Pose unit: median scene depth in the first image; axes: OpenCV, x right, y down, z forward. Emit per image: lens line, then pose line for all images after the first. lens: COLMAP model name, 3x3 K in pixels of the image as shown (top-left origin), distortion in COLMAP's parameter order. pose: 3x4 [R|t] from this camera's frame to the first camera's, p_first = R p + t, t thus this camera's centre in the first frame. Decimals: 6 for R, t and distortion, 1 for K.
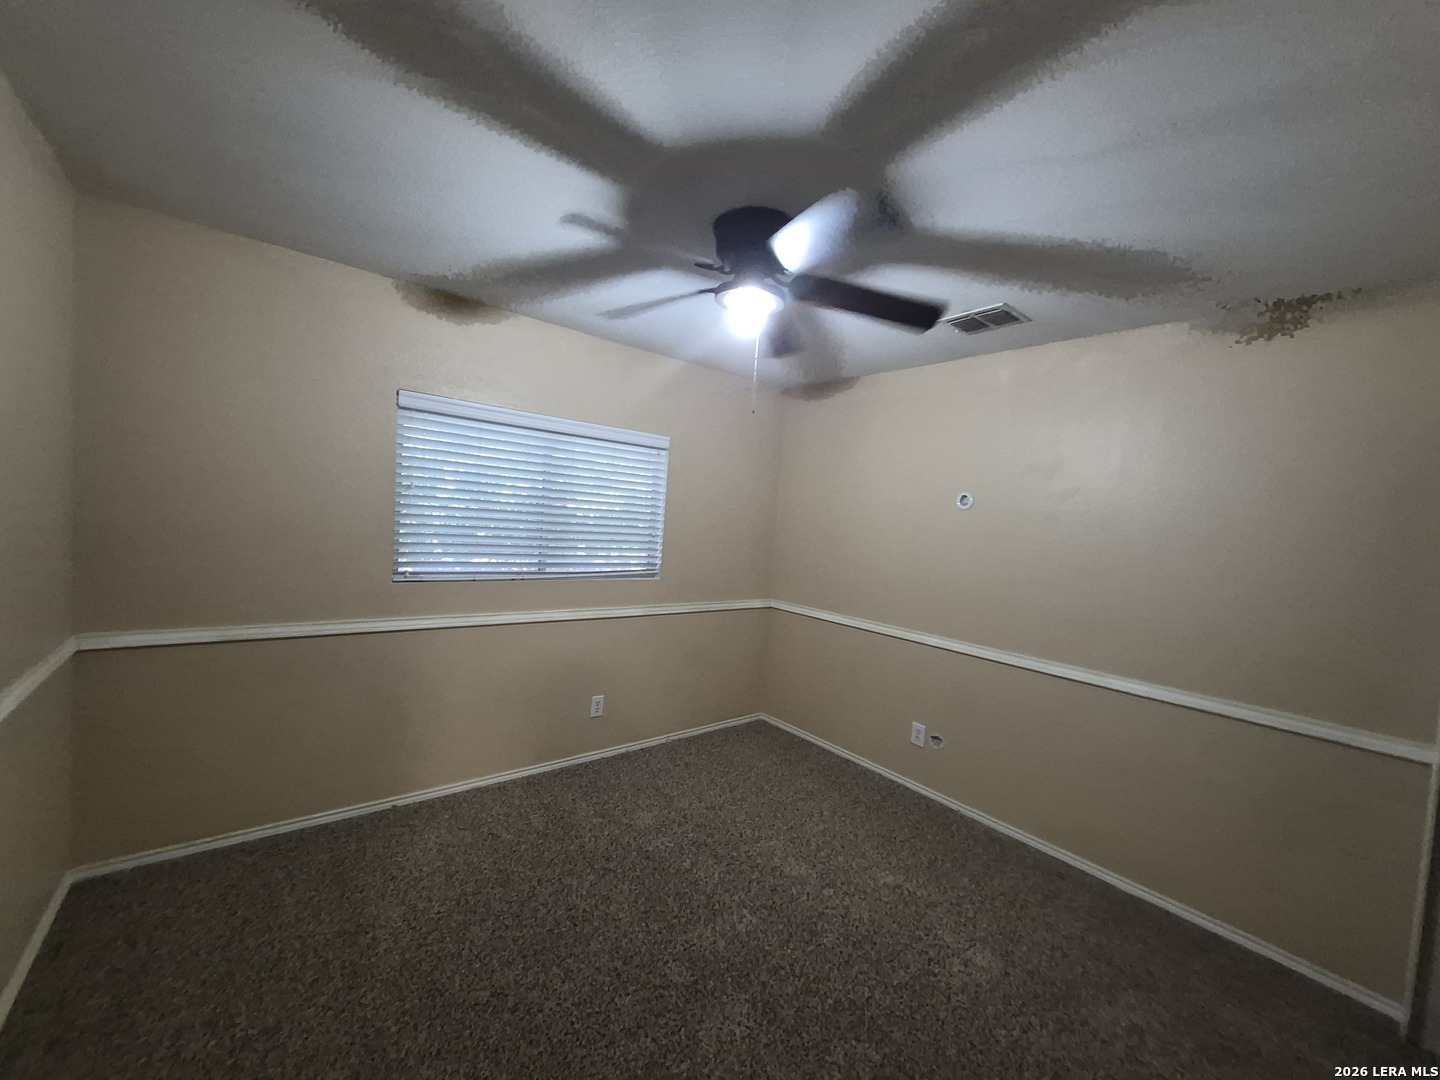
lens RADIAL K [[583.9, 0, 718.7], [0, 583.9, 547.4], [0, 0, 1]] dist [0.000393, -0.000311]
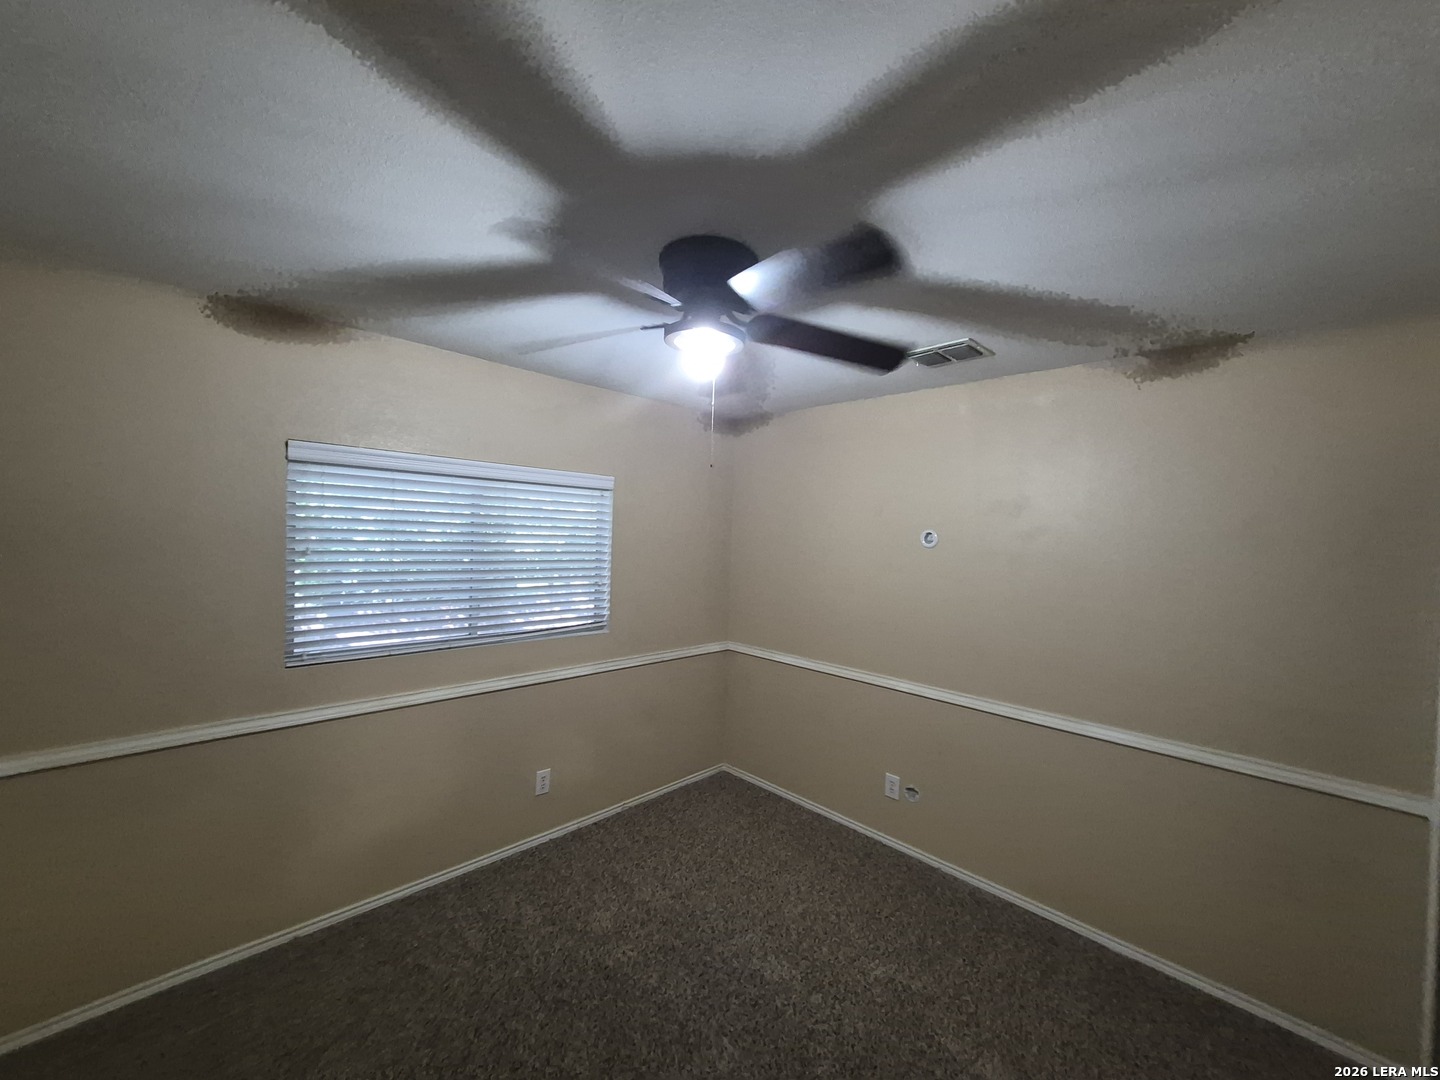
lens RADIAL K [[569.3, 0, 720.0], [0, 569.3, 540.0], [0, 0, 1]] dist [-0.000373, 0.000295]
pose [[0.994134, -0.038286, 0.101156, -0.015491], [0.040517, 0.998977, -0.020084, -0.081206], [-0.100284, 0.024065, 0.994668, 0.119819]]
